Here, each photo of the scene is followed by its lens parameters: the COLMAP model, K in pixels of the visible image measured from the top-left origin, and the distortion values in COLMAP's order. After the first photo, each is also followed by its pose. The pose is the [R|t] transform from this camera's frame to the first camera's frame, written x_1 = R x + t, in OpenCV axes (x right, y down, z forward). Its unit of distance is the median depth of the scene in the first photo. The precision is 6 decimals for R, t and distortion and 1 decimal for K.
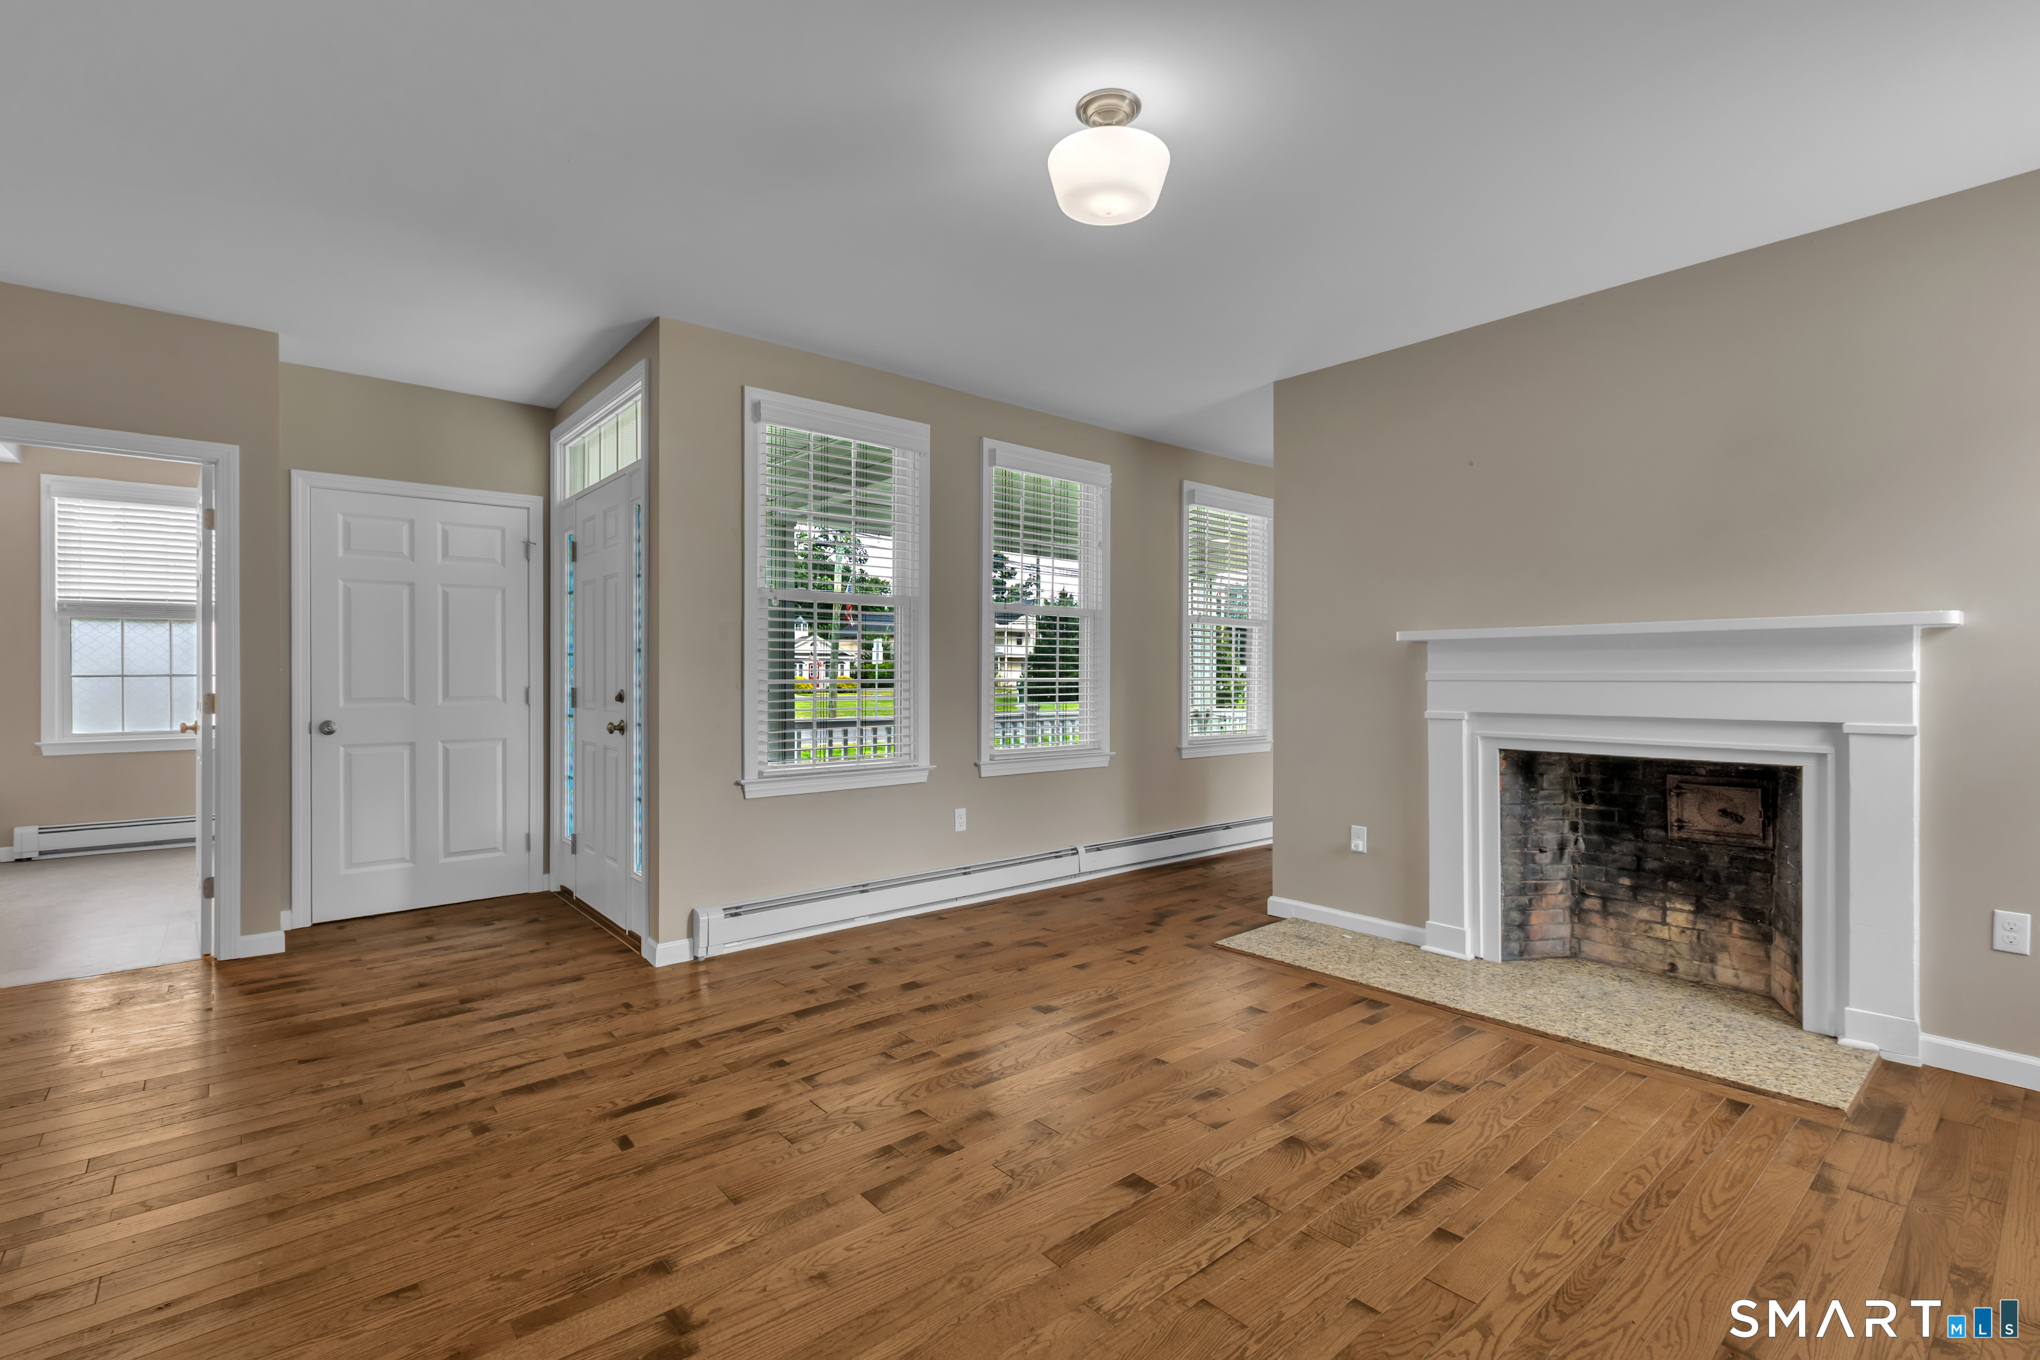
lens RADIAL K [[918.5, 0, 1031.2], [0, 918.5, 680.4], [0, 0, 1]] dist [-0.002540, 0.000179]
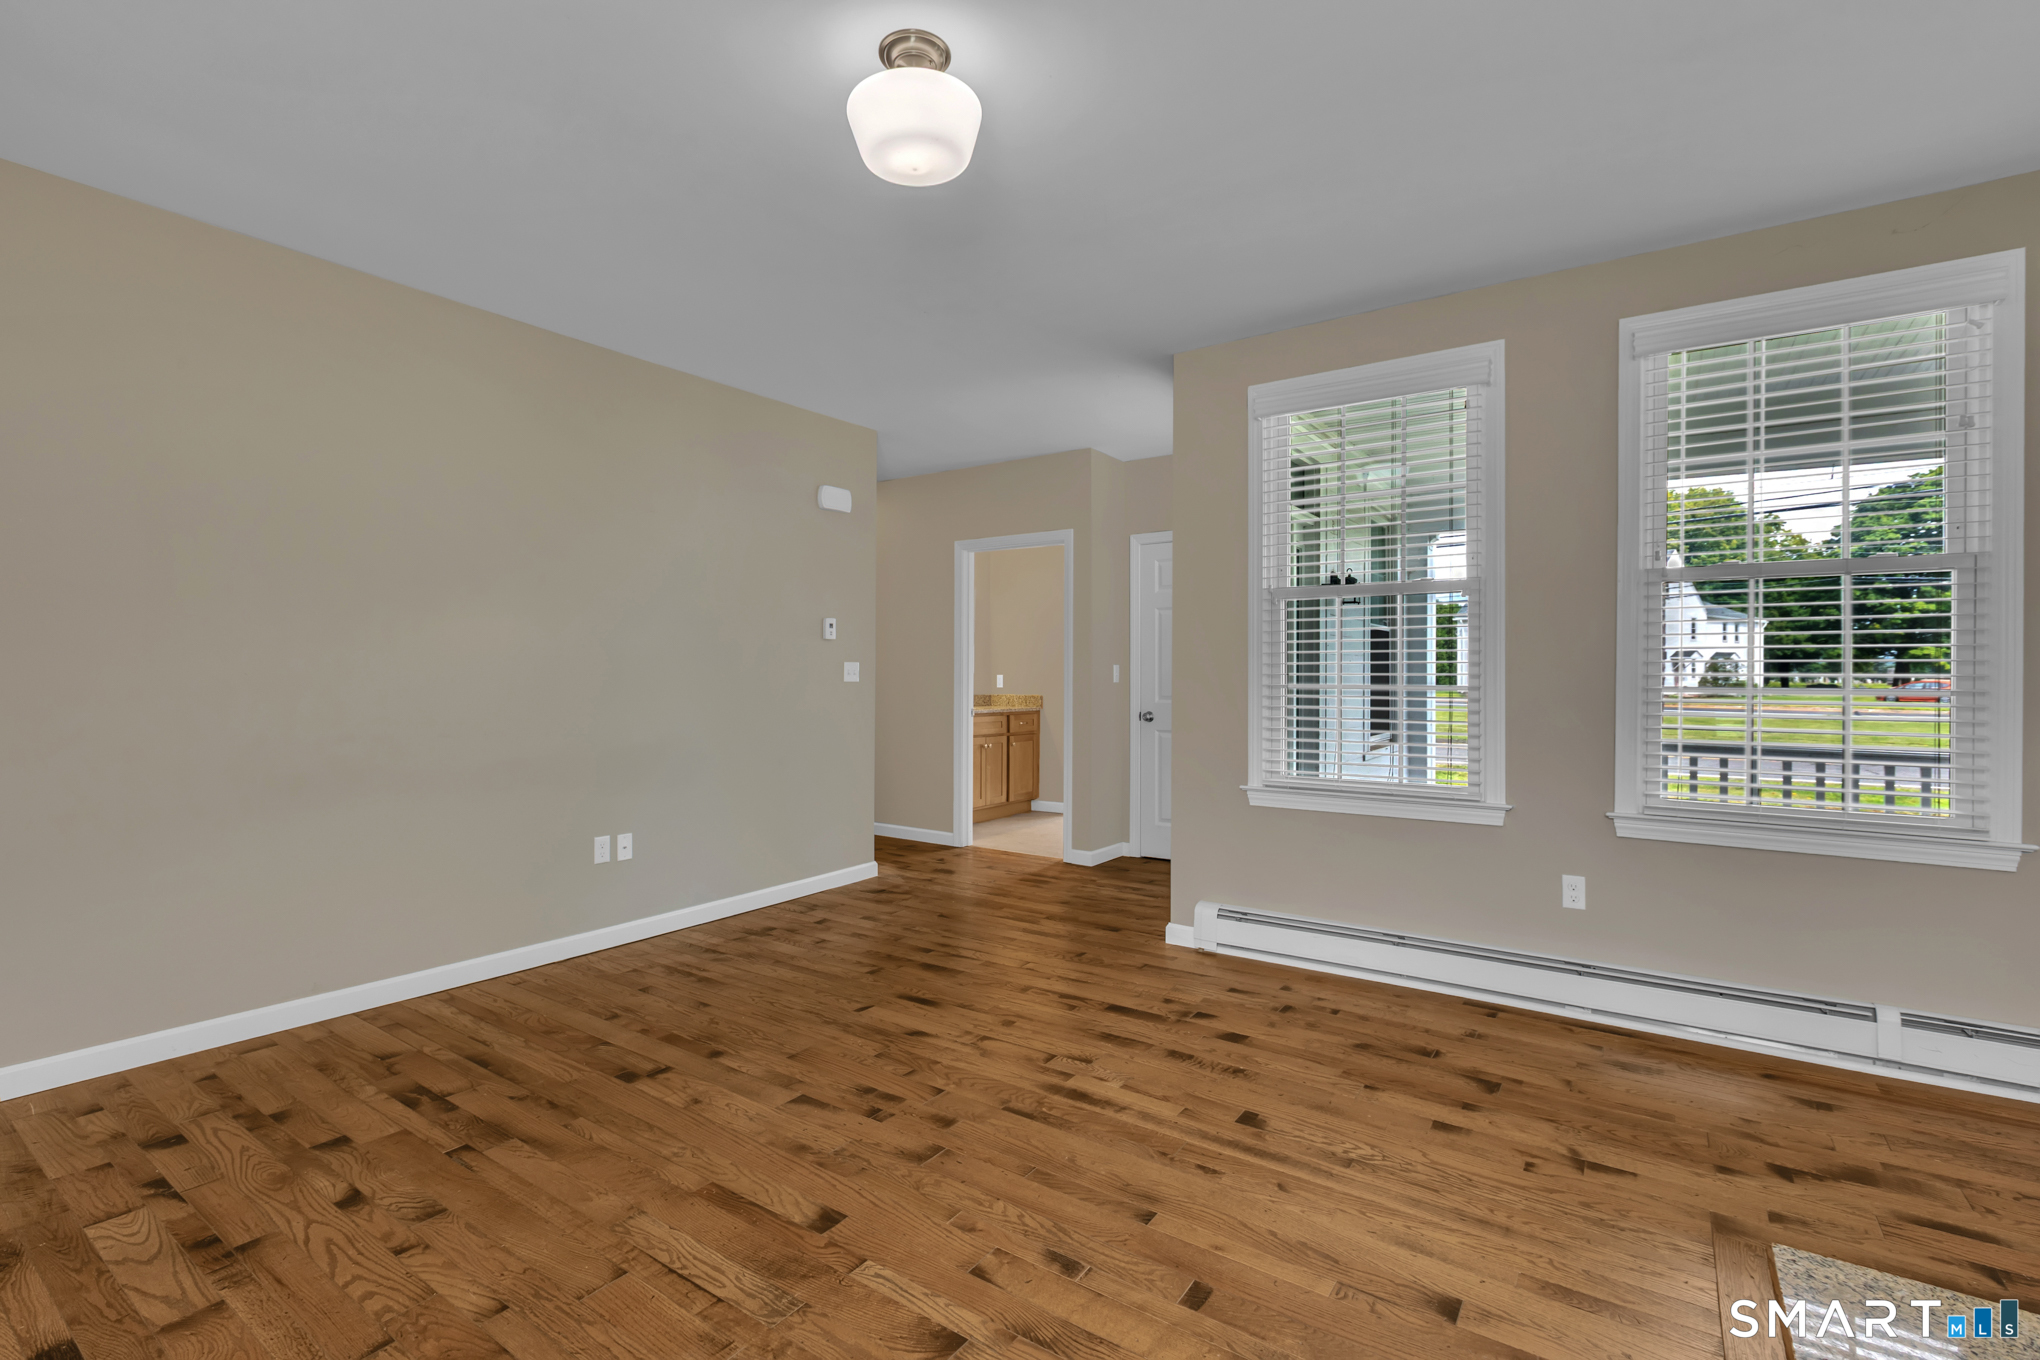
lens RADIAL K [[918.5, 0, 1022.0], [0, 918.5, 665.8], [0, 0, 1]] dist [-0.002540, 0.000179]
pose [[0.249080, -0.010859, -0.968422, 0.757951], [-0.010171, 0.999853, -0.013827, -0.005463], [0.968429, 0.013294, 0.248933, 0.668259]]
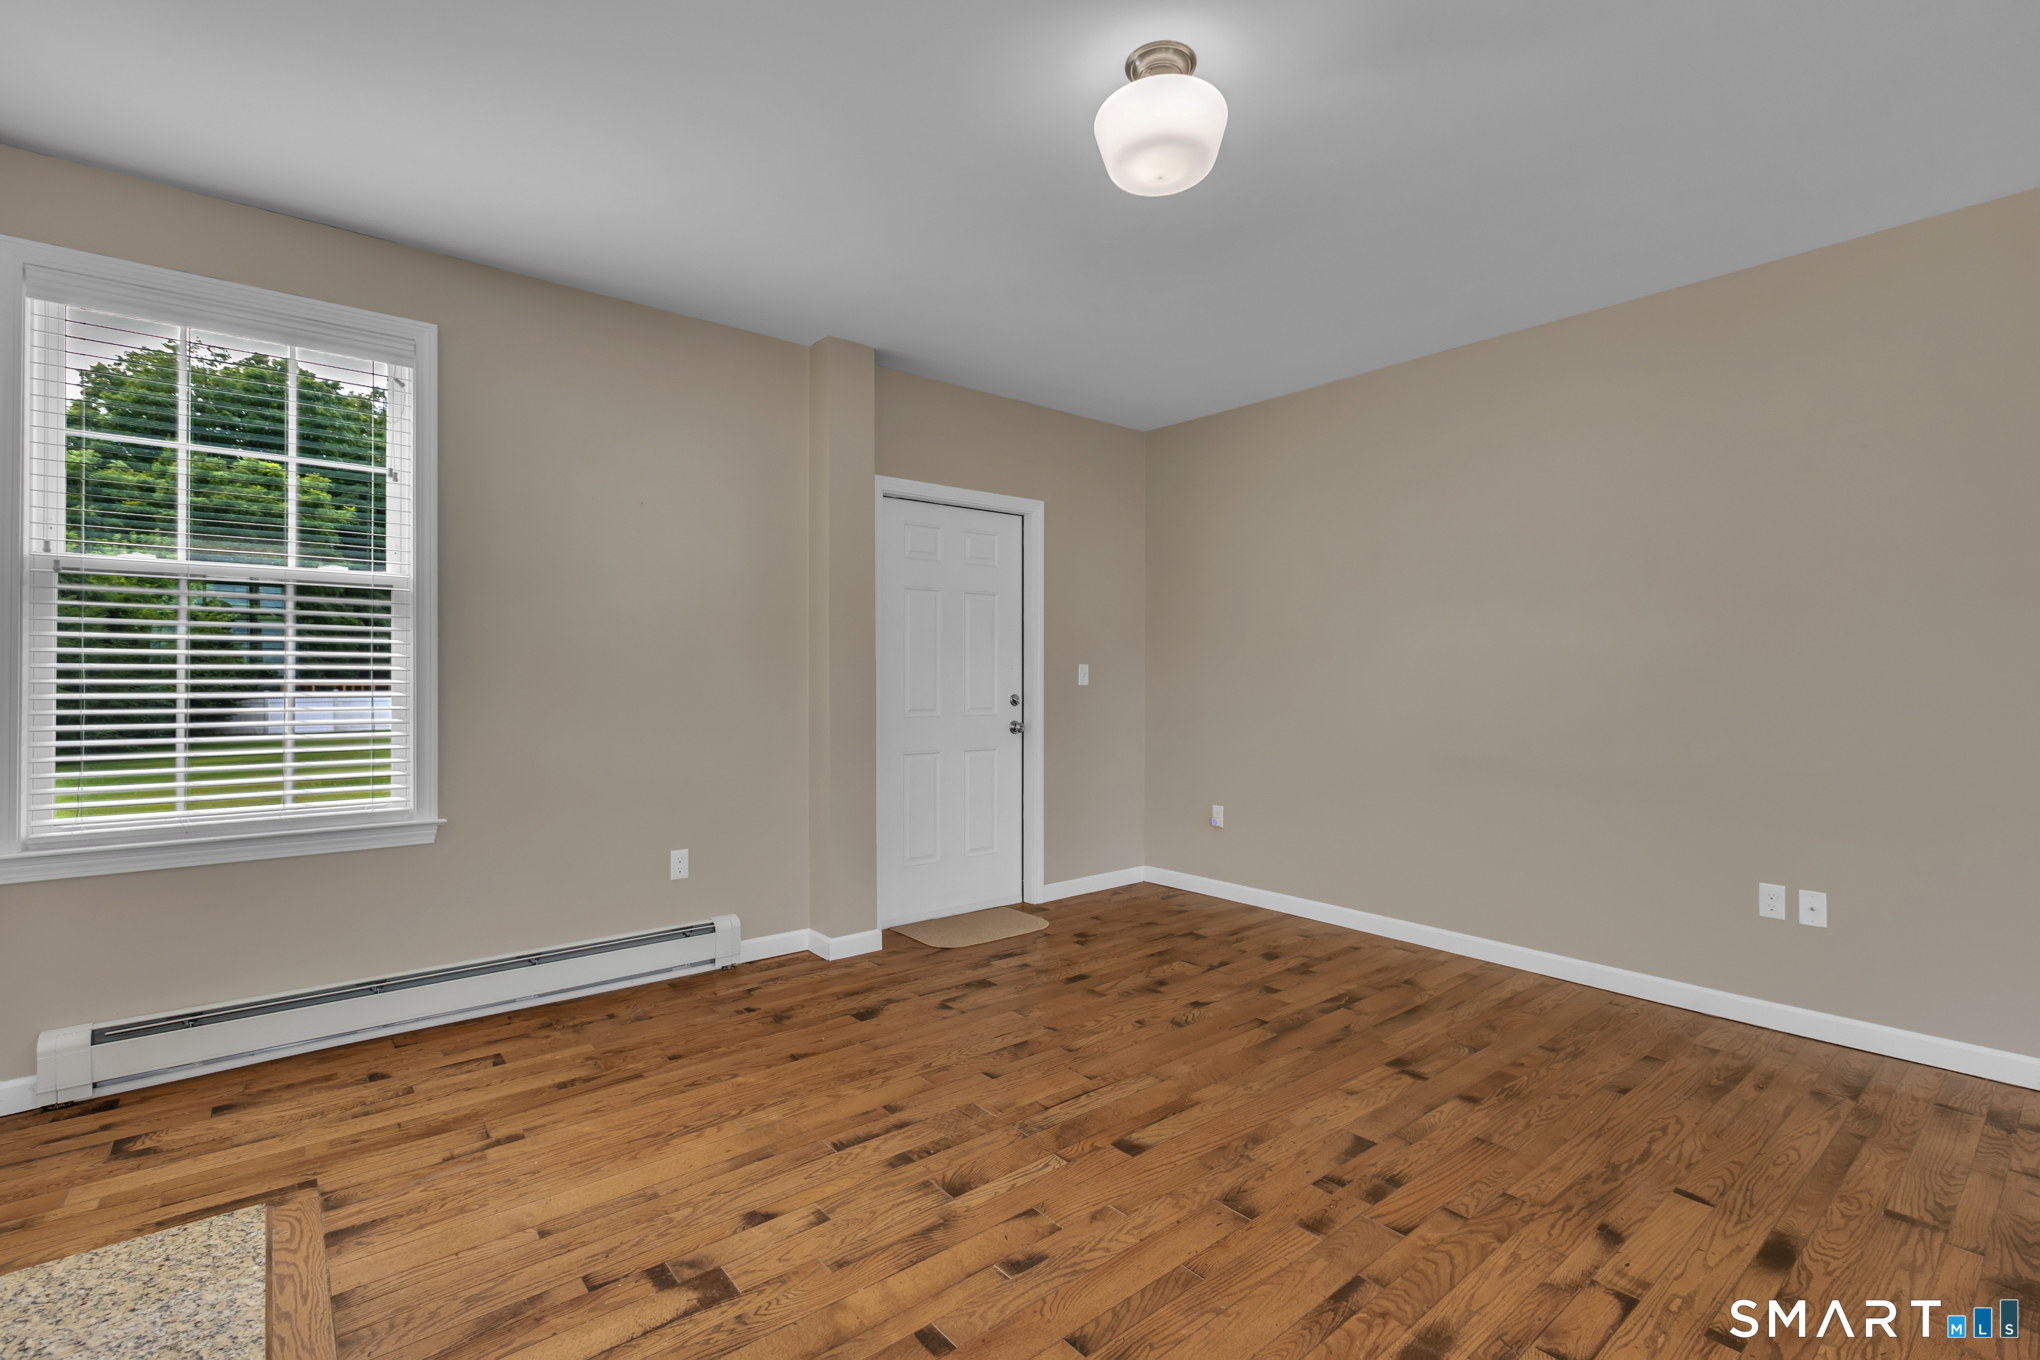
lens RADIAL K [[918.5, 0, 1016.1], [0, 918.5, 674.7], [0, 0, 1]] dist [-0.002540, 0.000179]
pose [[-0.999490, -0.002473, 0.031829, 0.151496], [-0.002301, 0.999983, 0.005443, -0.012250], [-0.031842, 0.005367, -0.999478, 1.466505]]
